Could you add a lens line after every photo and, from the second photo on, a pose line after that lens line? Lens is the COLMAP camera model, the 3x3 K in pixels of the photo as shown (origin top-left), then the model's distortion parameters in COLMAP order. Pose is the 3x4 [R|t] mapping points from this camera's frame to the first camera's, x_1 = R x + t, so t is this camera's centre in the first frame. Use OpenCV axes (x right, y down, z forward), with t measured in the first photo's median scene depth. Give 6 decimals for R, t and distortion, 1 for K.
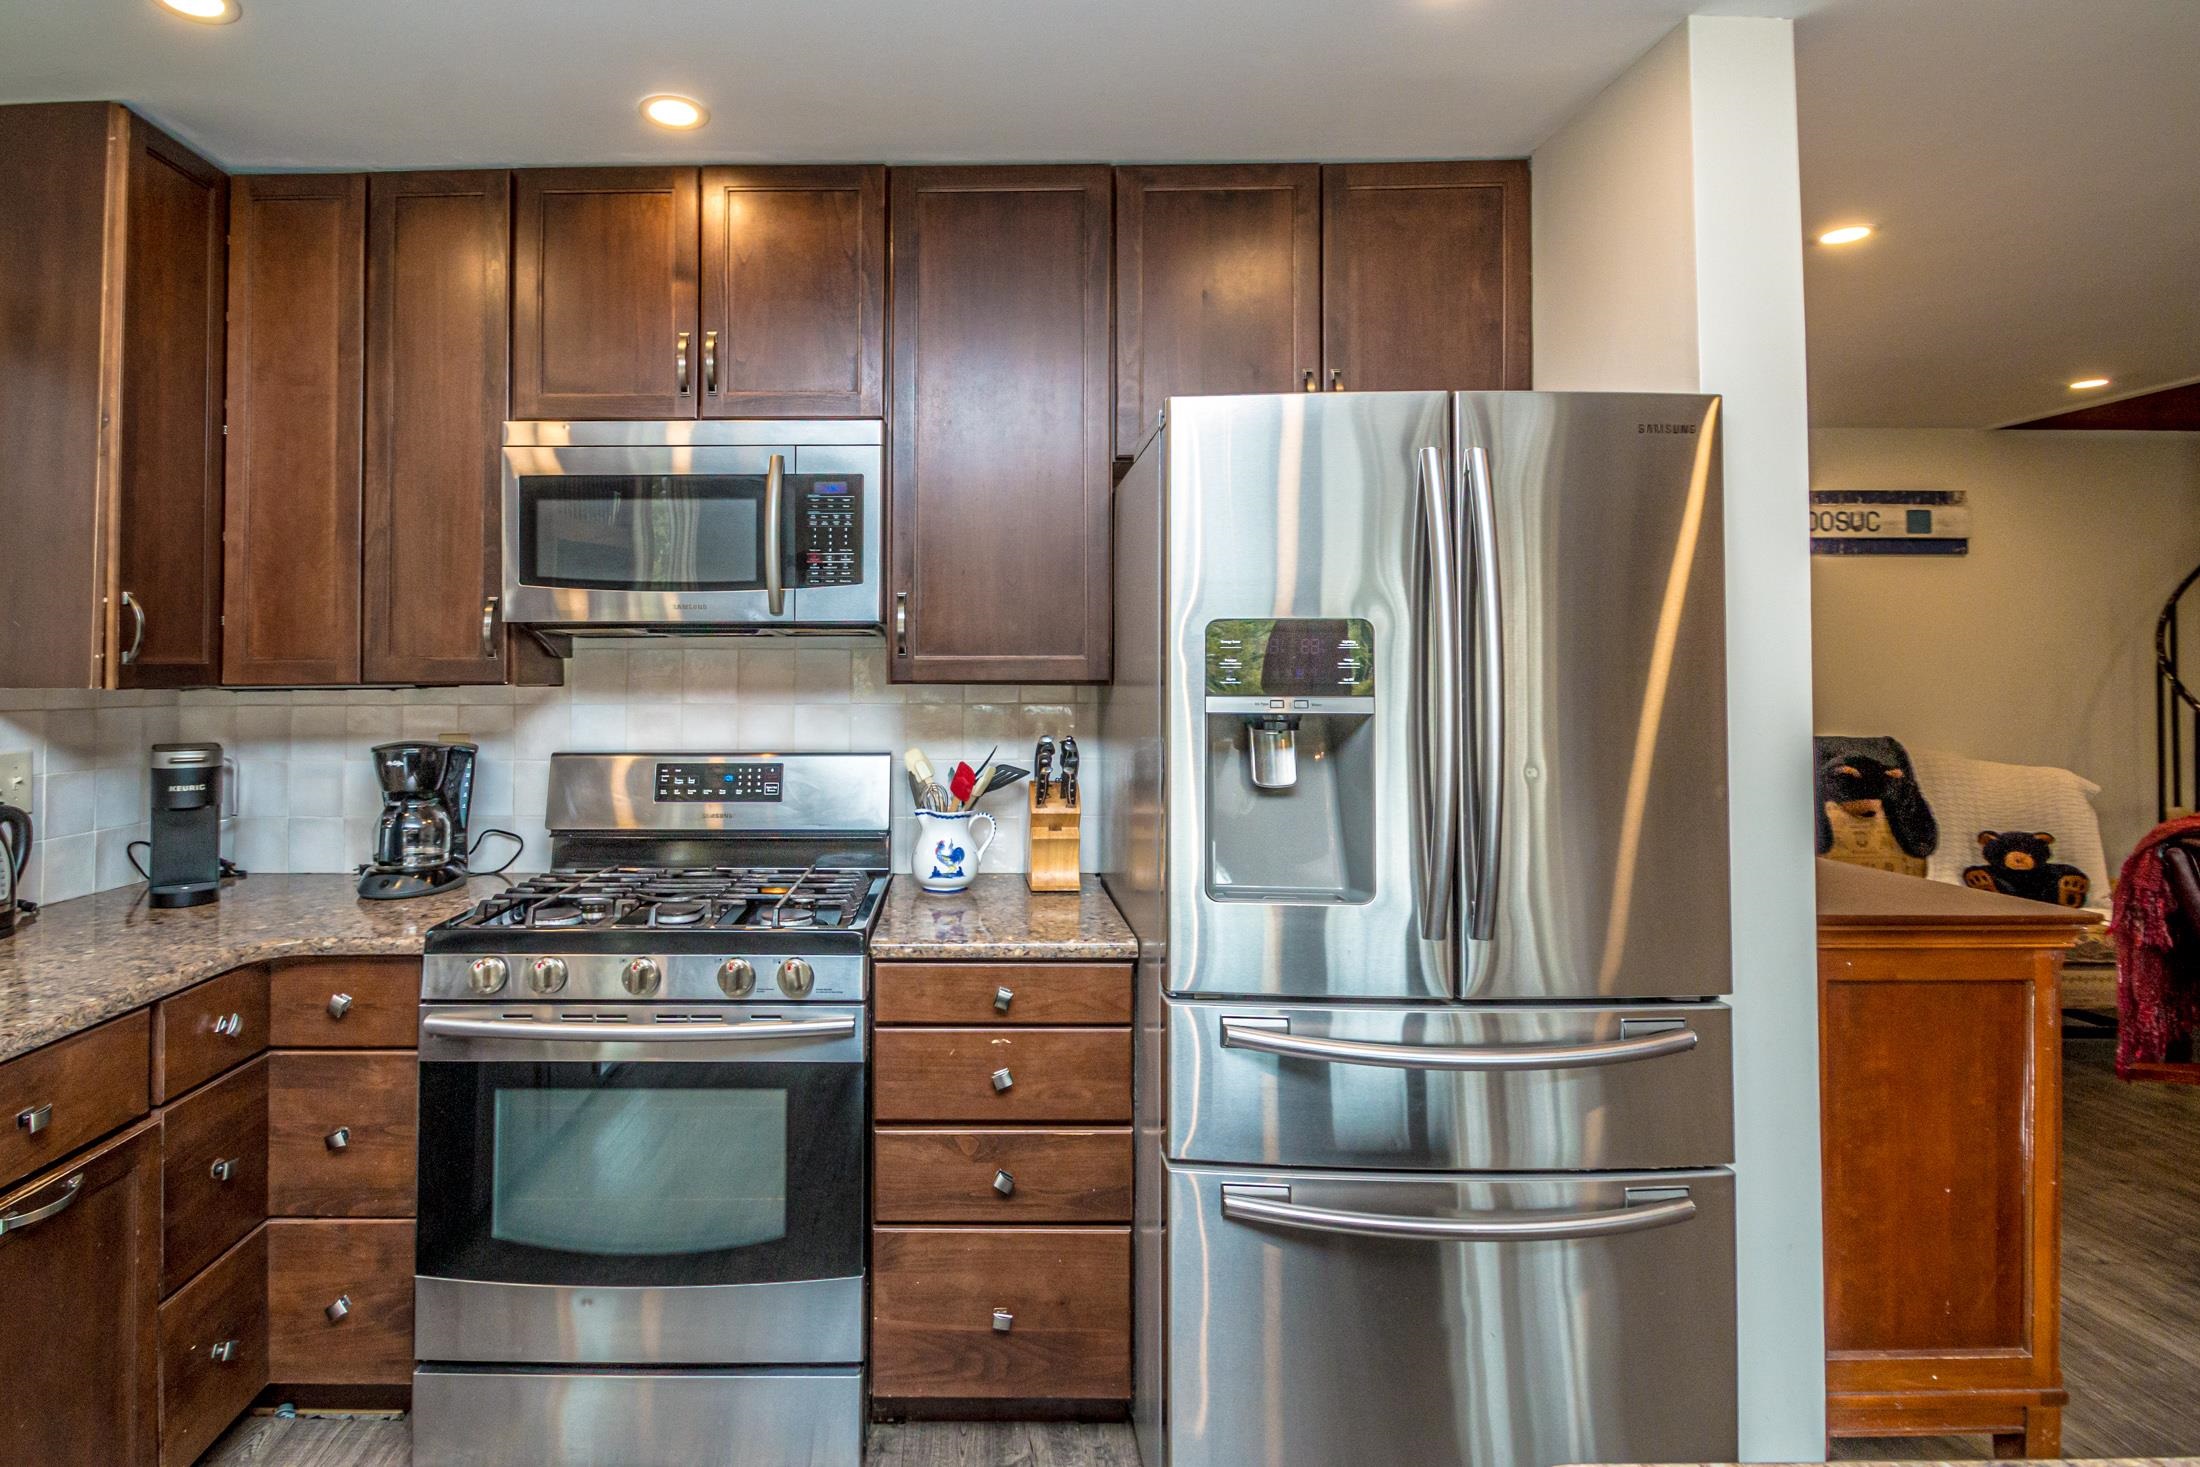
lens RADIAL K [[1079.5, 0, 952.3], [0, 1079.5, 655.5], [0, 0, 1]] dist [-0.000412, -0.000130]
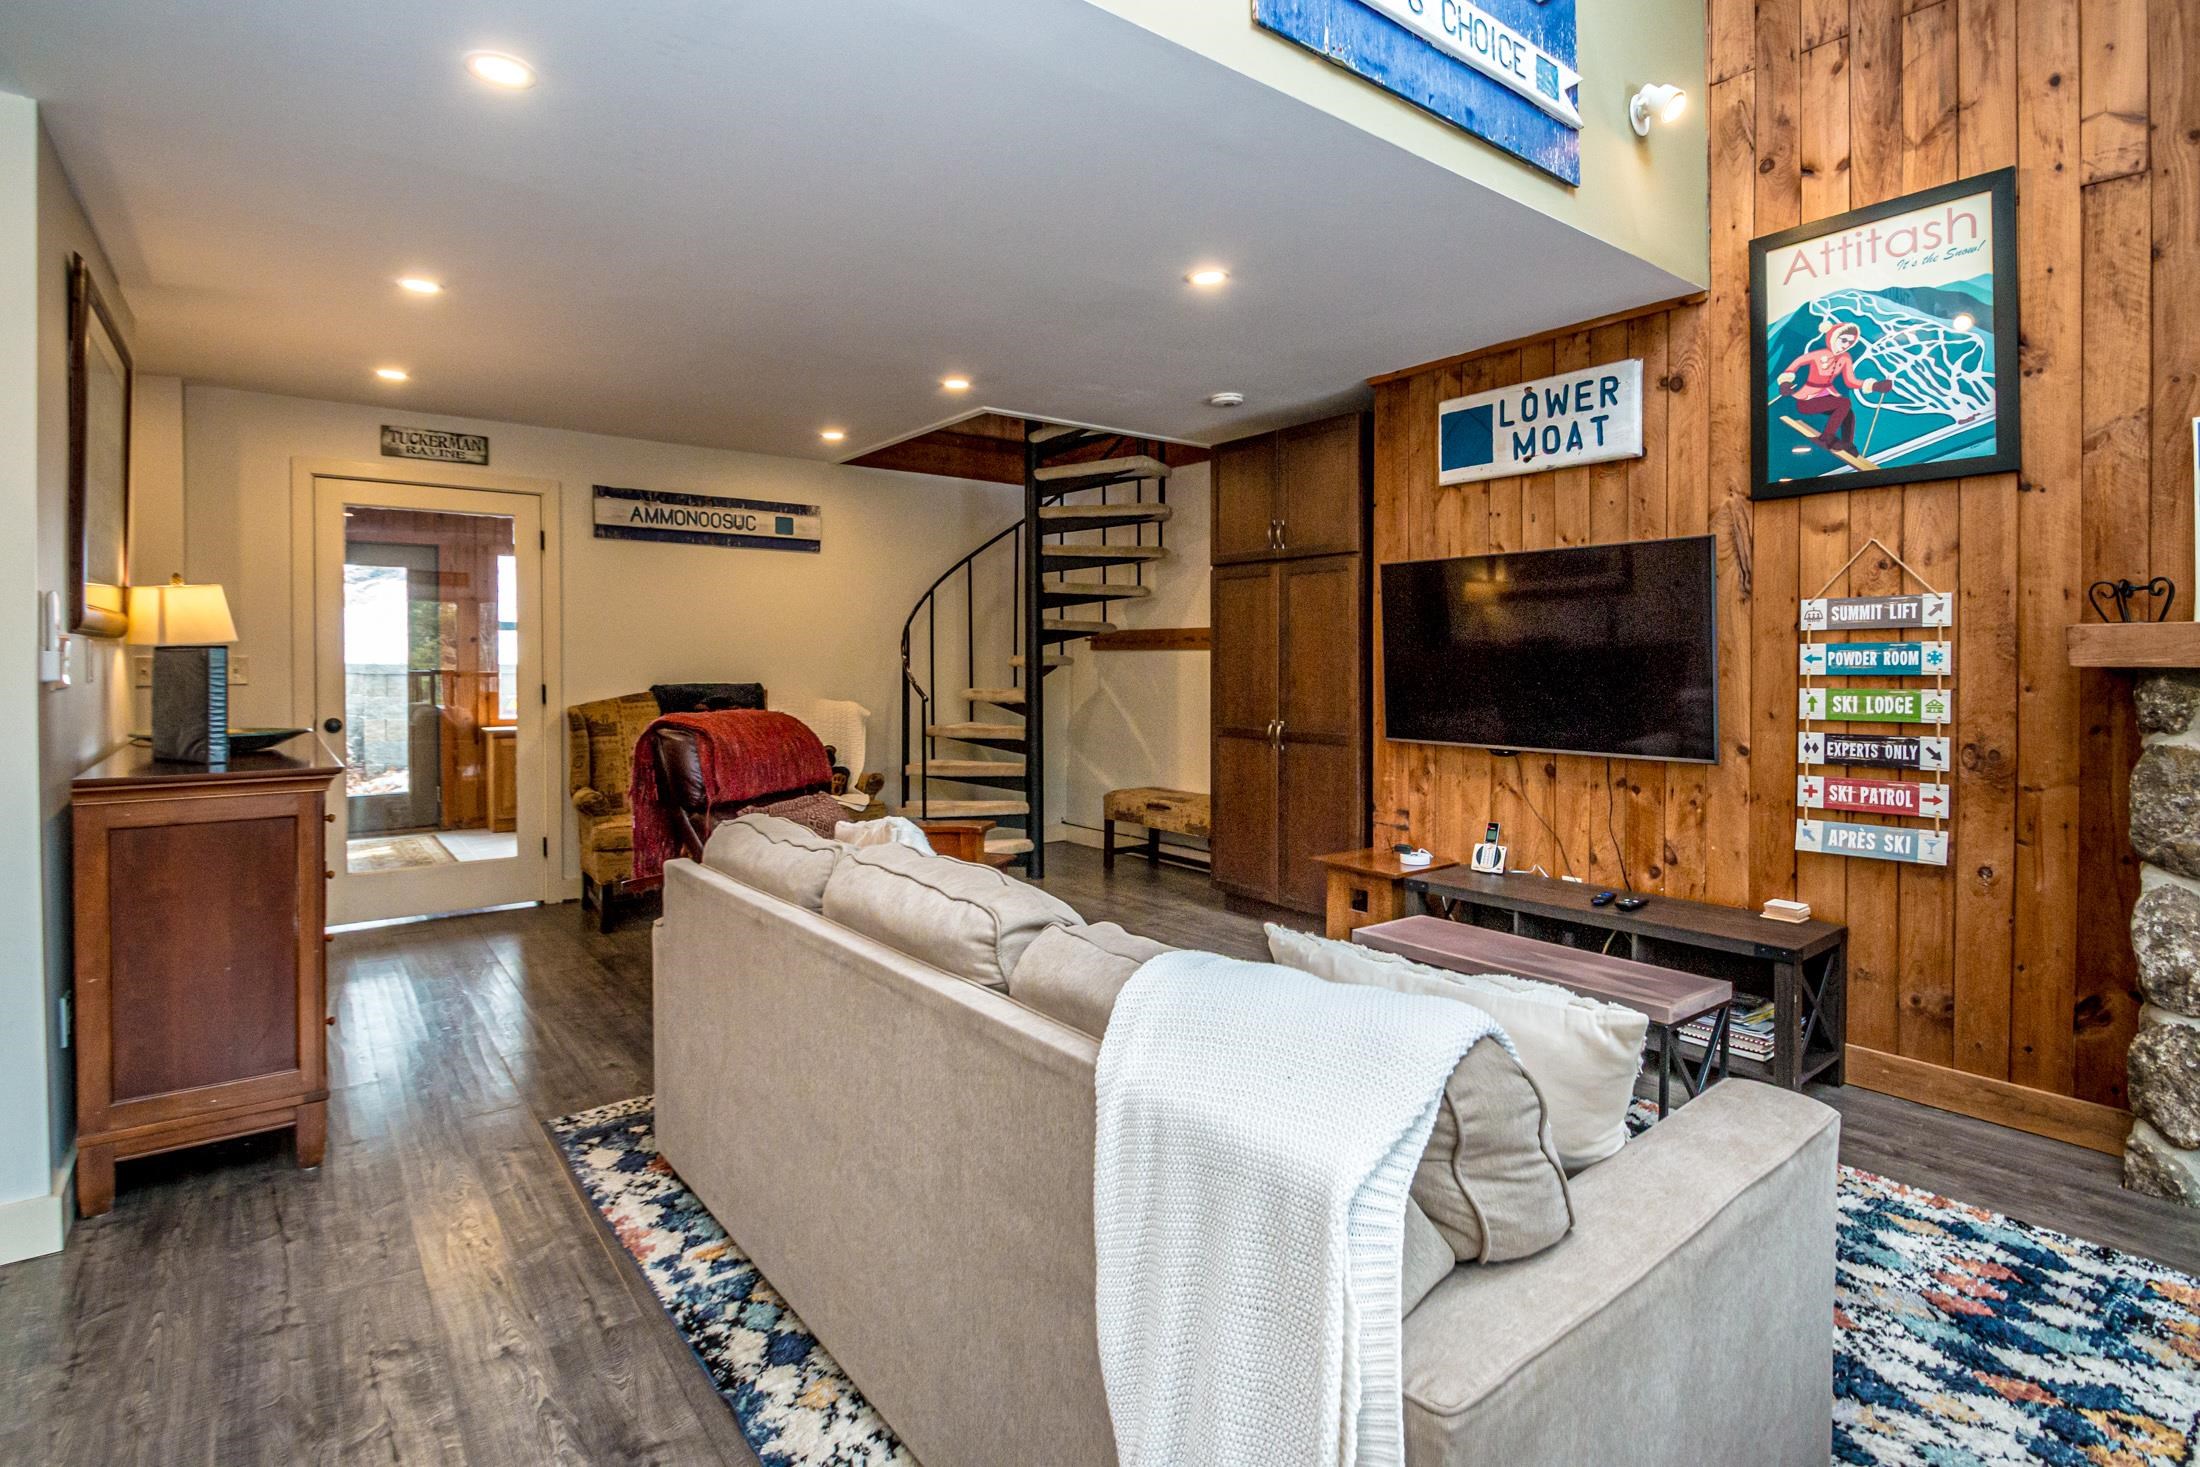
lens RADIAL K [[1054.4, 0, 1063.4], [0, 1054.4, 667.3], [0, 0, 1]] dist [0.023453, -0.021740]
pose [[0.799390, -0.006532, 0.600777, 0.783768], [-0.007594, 0.999751, 0.020974, 0.052630], [-0.600764, -0.021328, 0.799142, -0.610925]]
